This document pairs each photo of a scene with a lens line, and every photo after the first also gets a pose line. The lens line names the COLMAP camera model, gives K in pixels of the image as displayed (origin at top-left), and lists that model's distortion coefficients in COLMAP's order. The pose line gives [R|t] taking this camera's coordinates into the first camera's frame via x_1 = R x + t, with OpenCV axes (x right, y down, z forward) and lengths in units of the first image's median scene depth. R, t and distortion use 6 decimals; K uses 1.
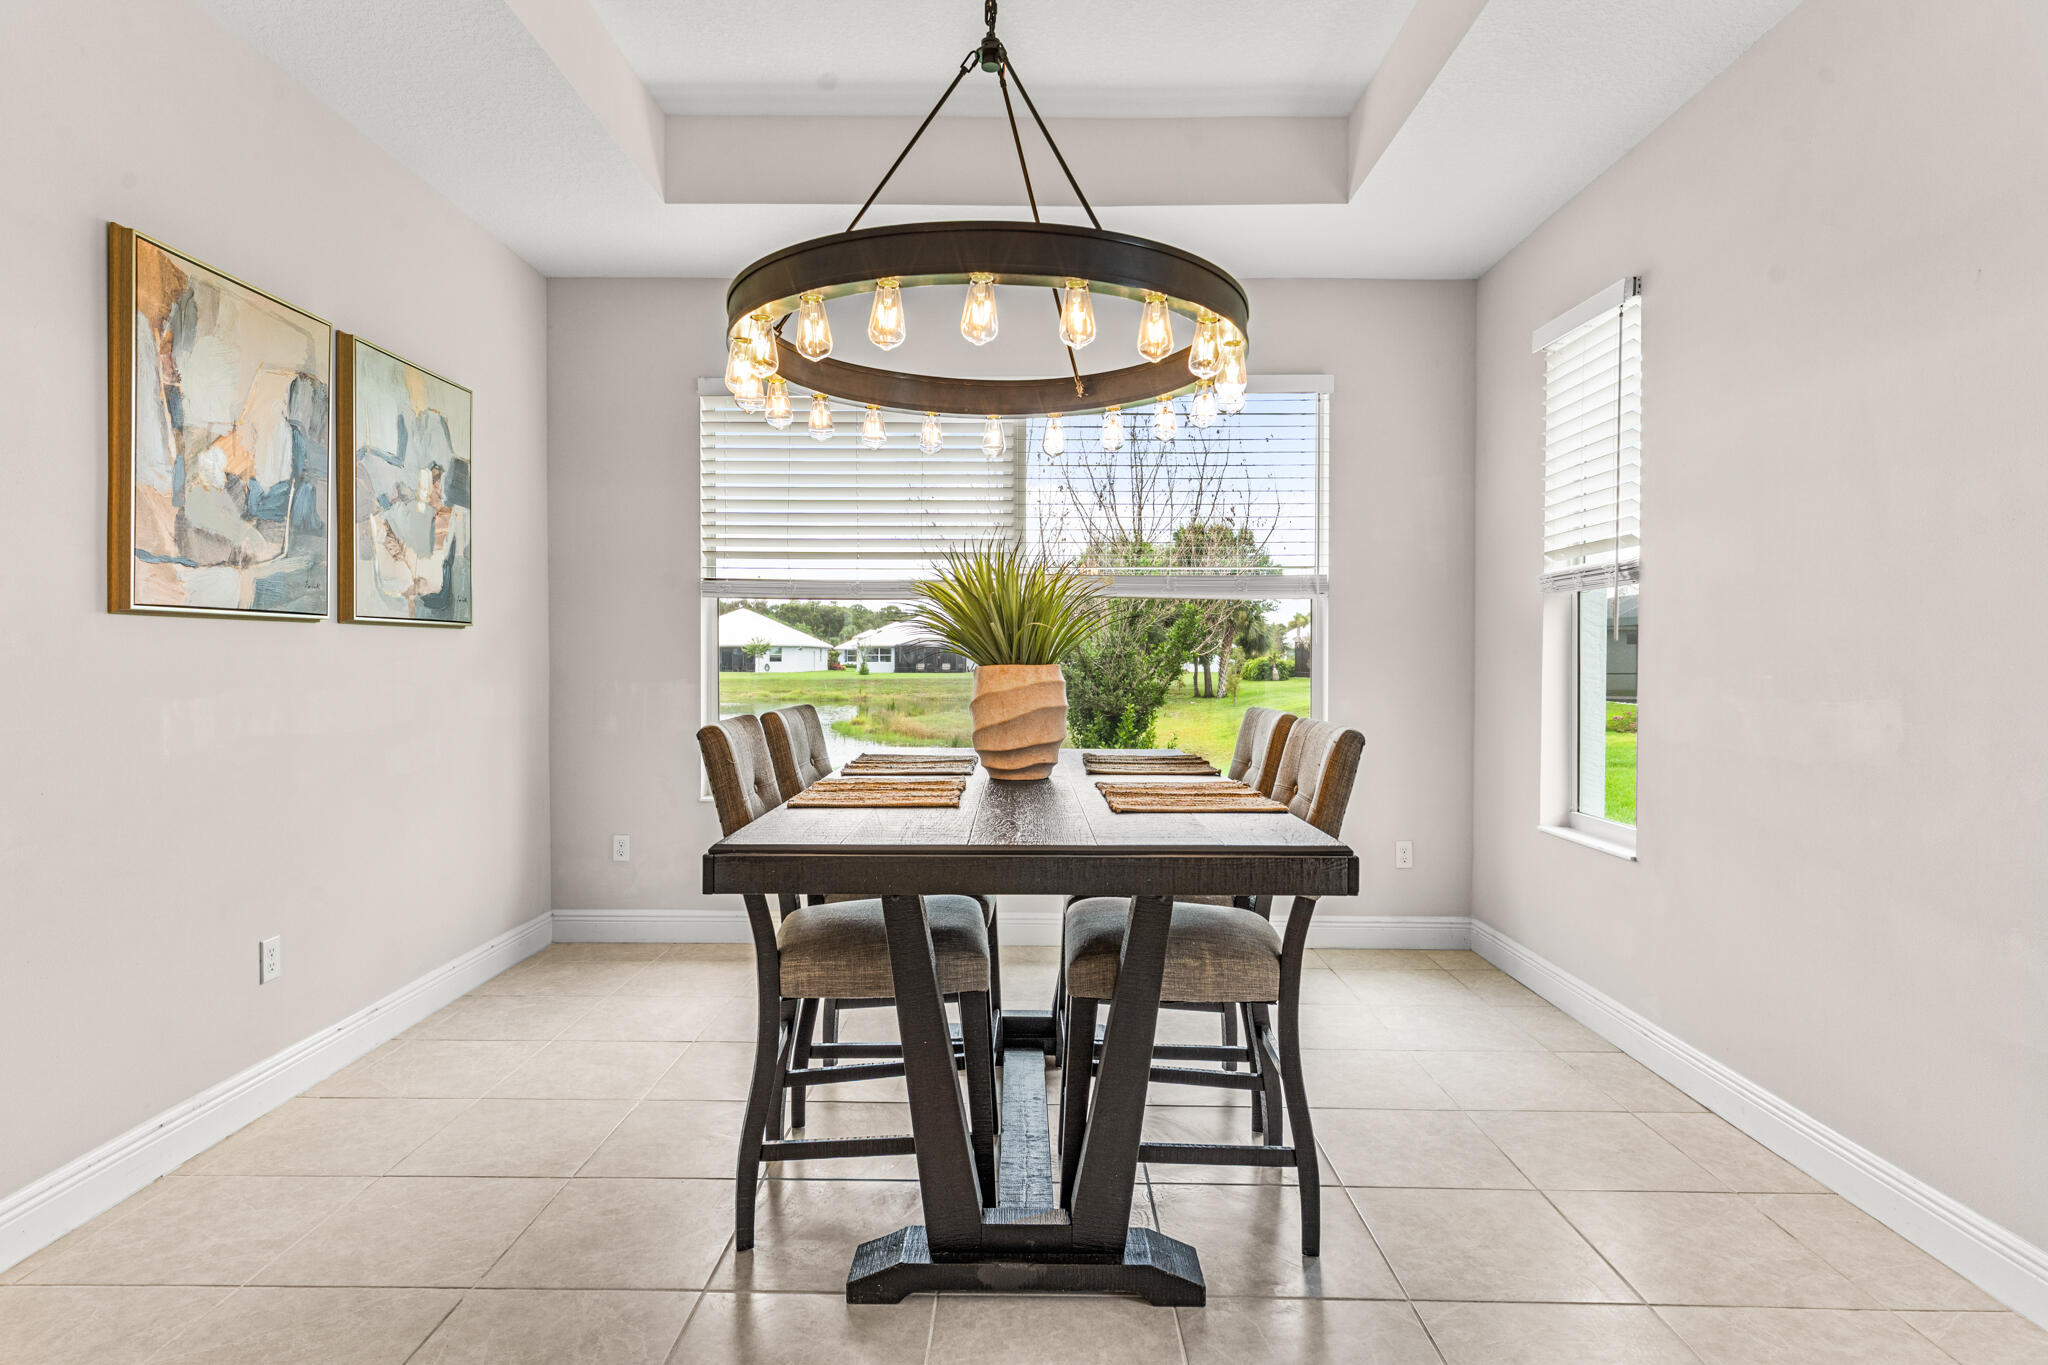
lens RADIAL K [[1100.5, 0, 1015.6], [0, 1100.5, 664.5], [0, 0, 1]] dist [0.000539, 0.000520]
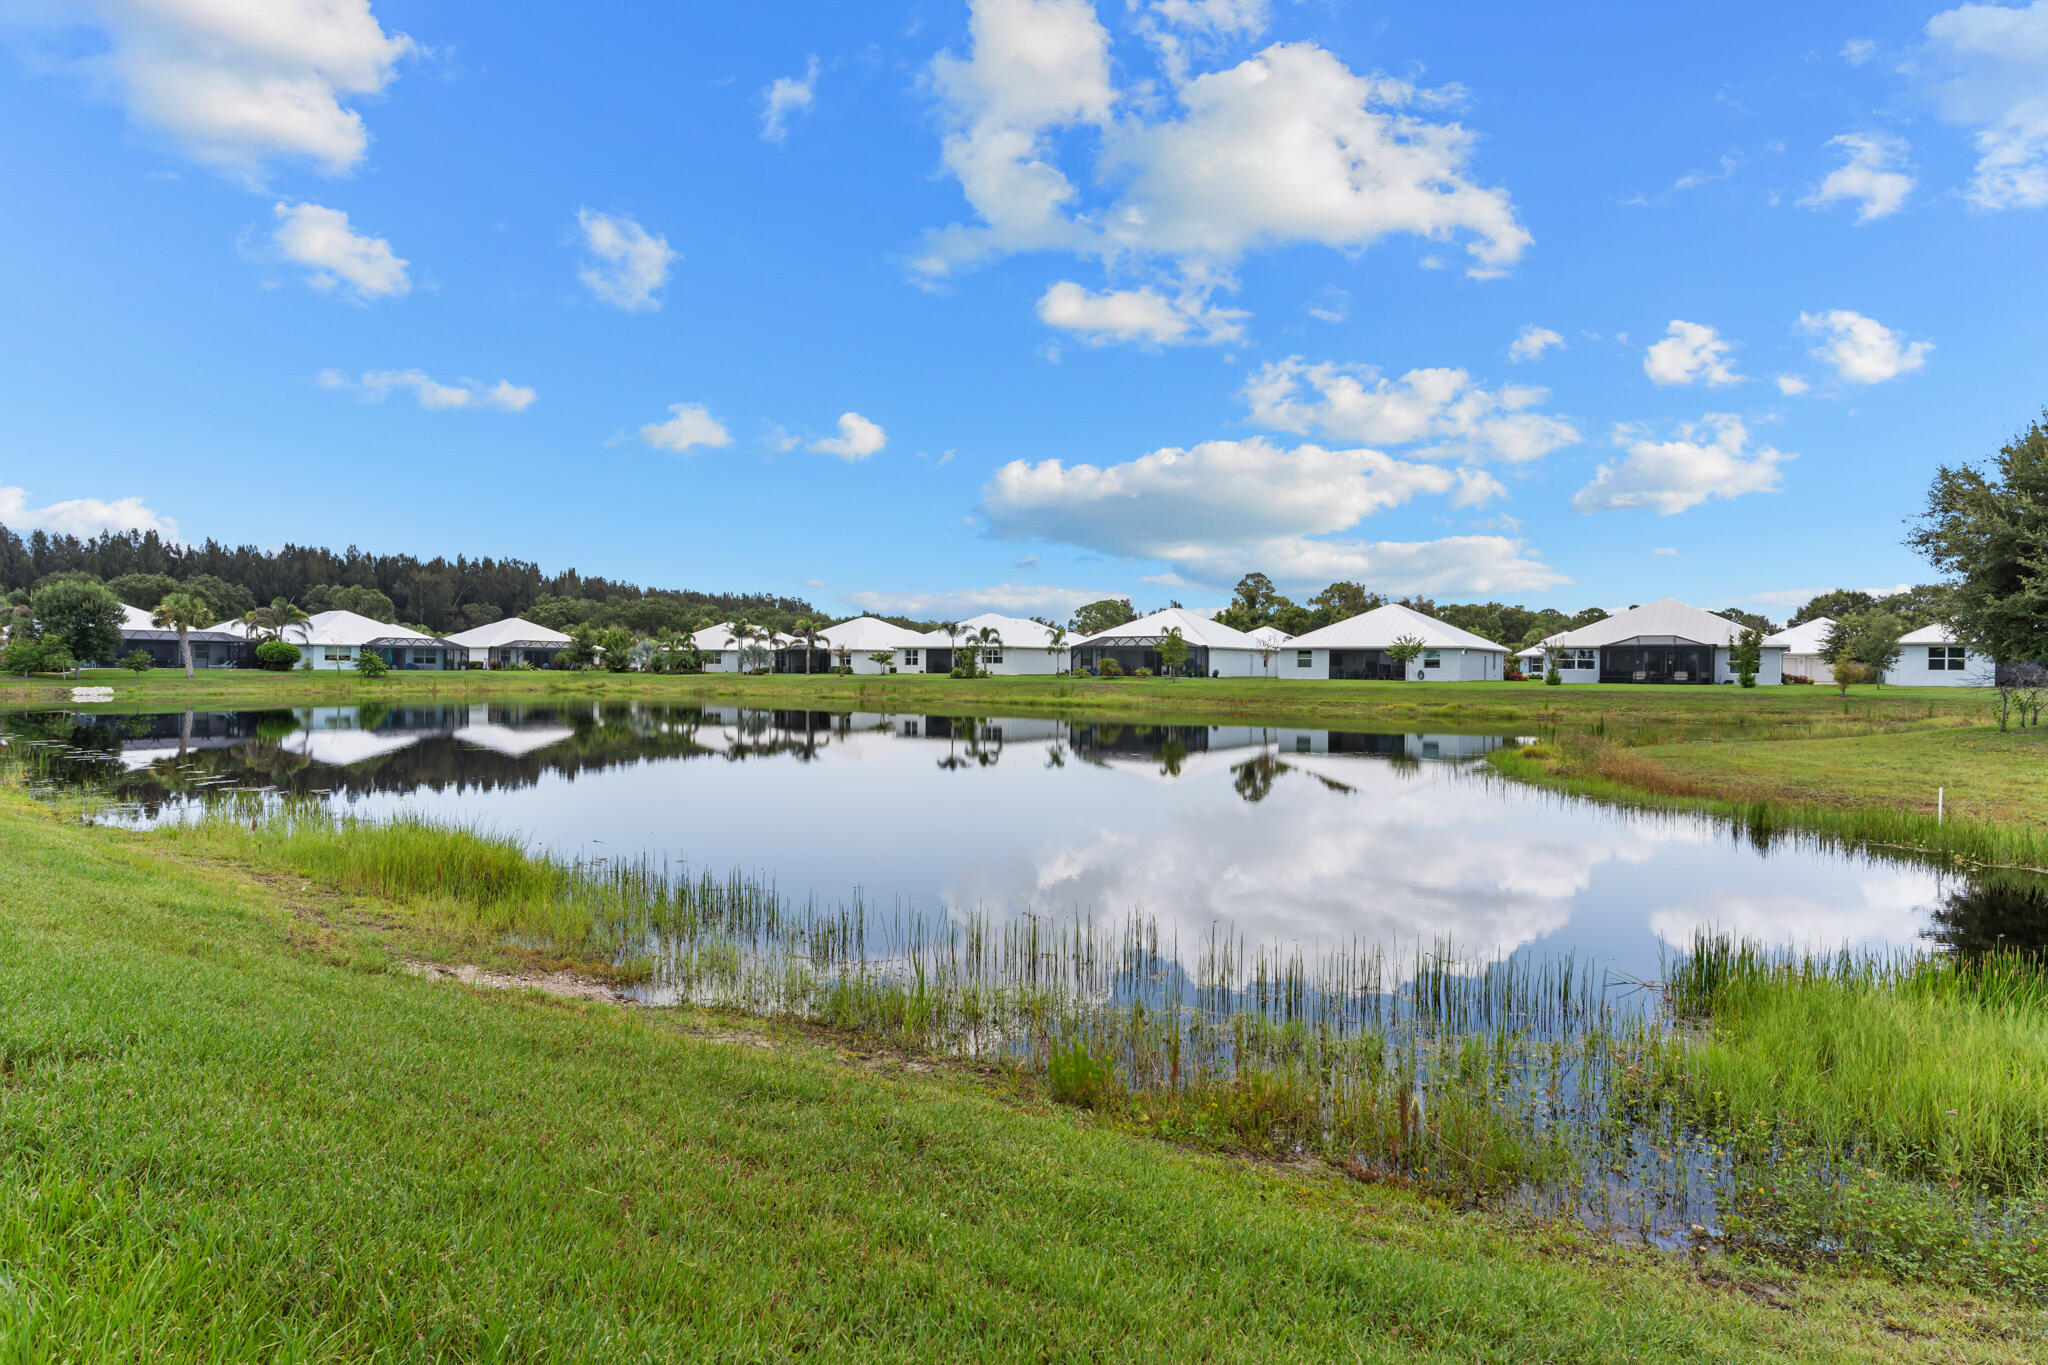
lens RADIAL K [[1116.3, 0, 1017.9], [0, 1116.3, 660.6], [0, 0, 1]] dist [-0.004035, 0.001985]
pose [[0.832126, 0.003398, -0.554577, -0.594212], [-0.012489, 0.999842, -0.012614, 0.188706], [0.554446, 0.017423, 0.832037, 4.870876]]
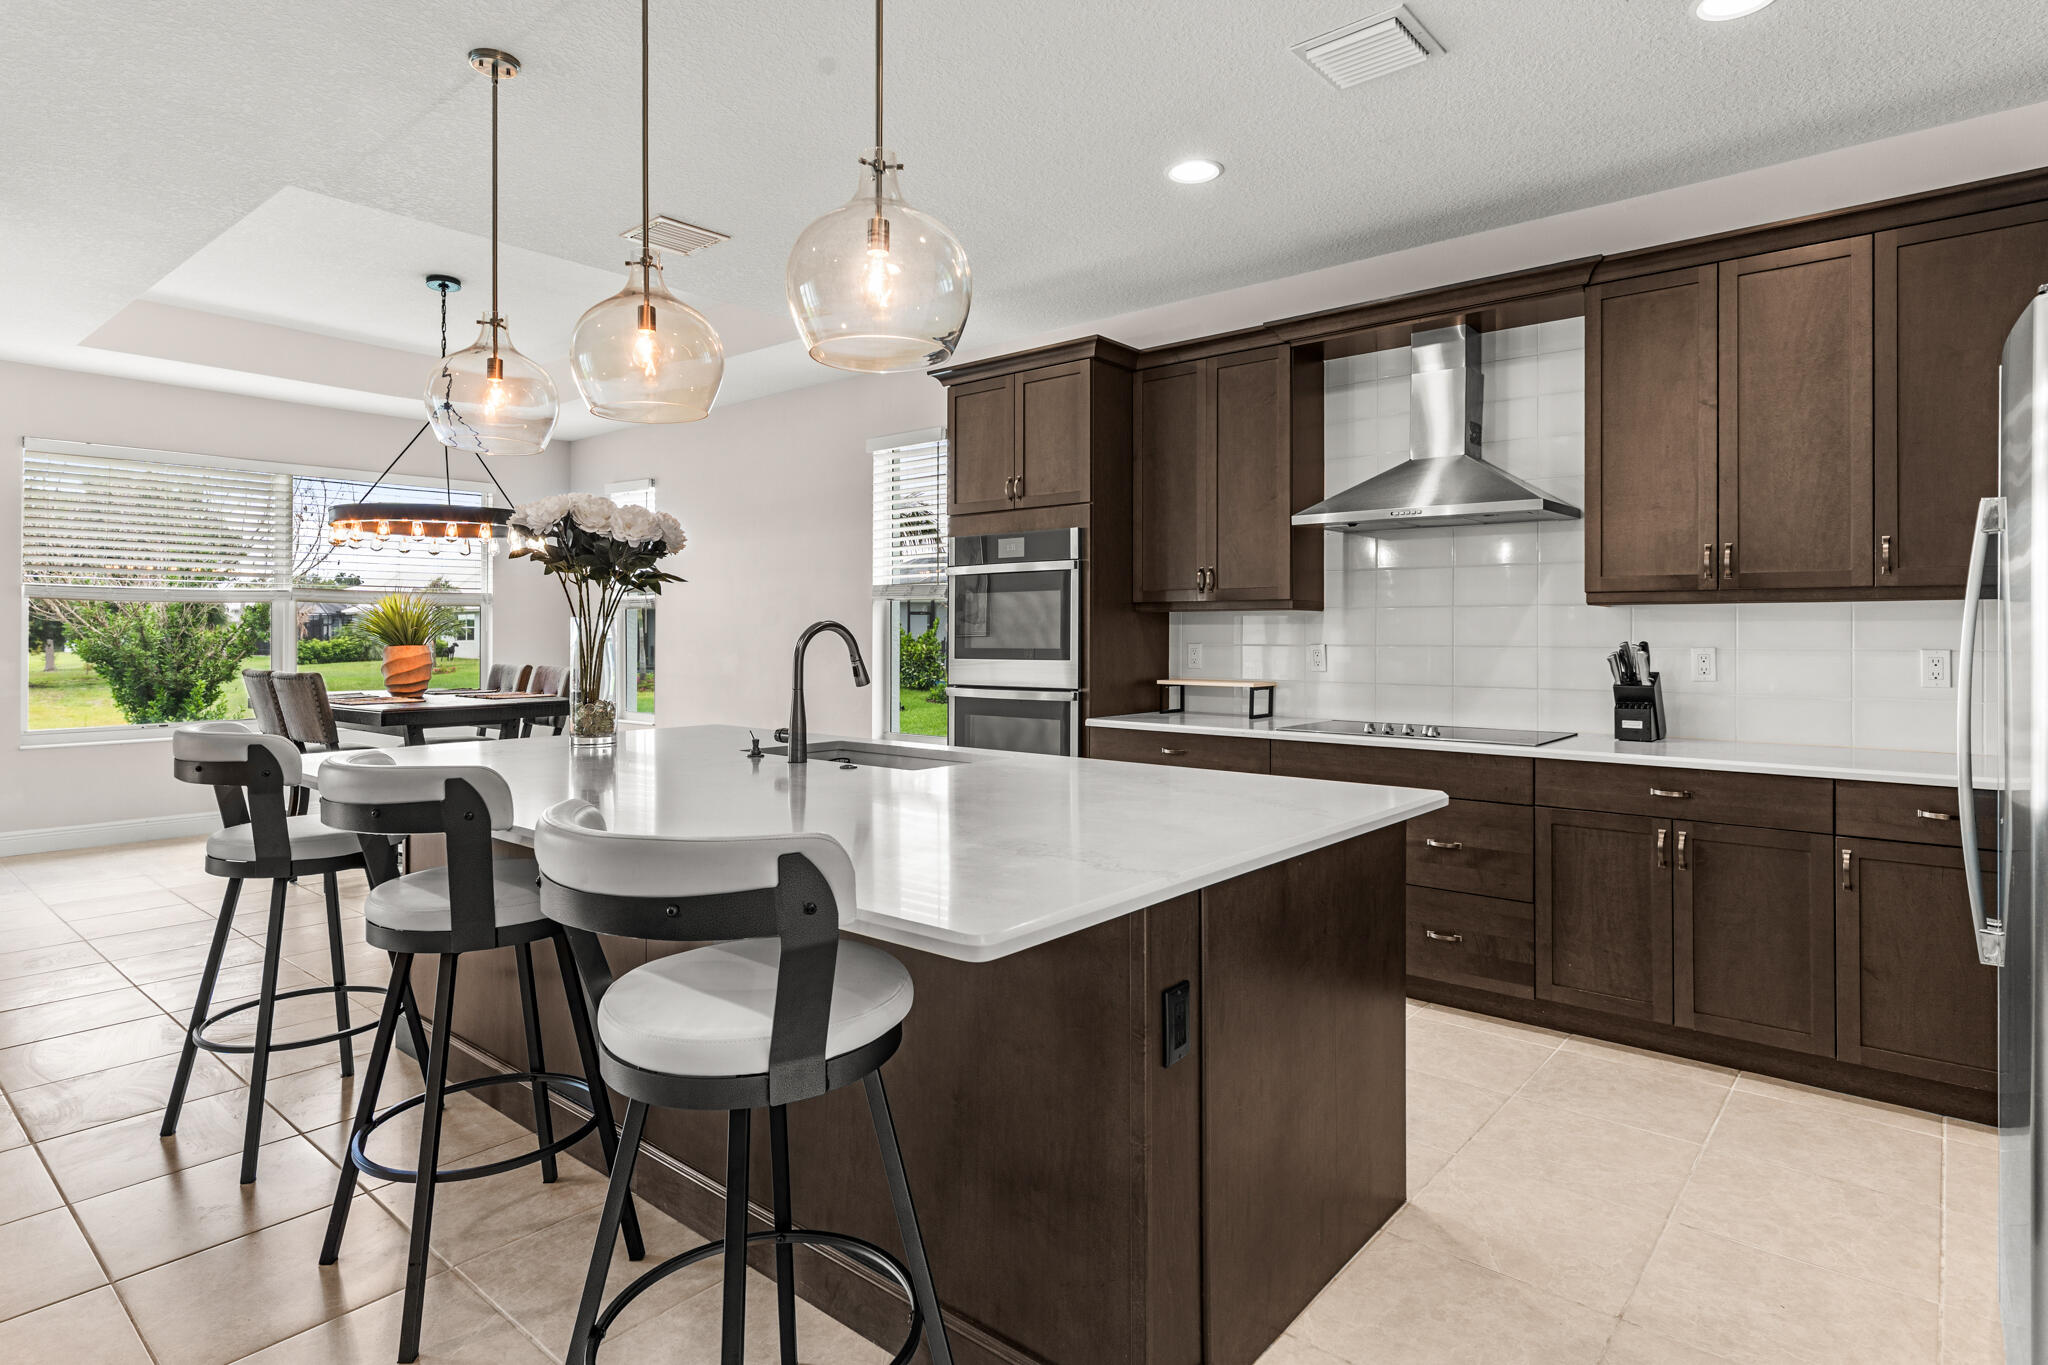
lens RADIAL K [[1094.7, 0, 1018.4], [0, 1094.7, 626.7], [0, 0, 1]] dist [0.000247, 0.000349]
pose [[0.637298, 0.002536, 0.770613, -0.665272], [0.006604, 0.999940, -0.008752, -0.007540], [-0.770589, 0.010667, 0.637243, -0.980352]]
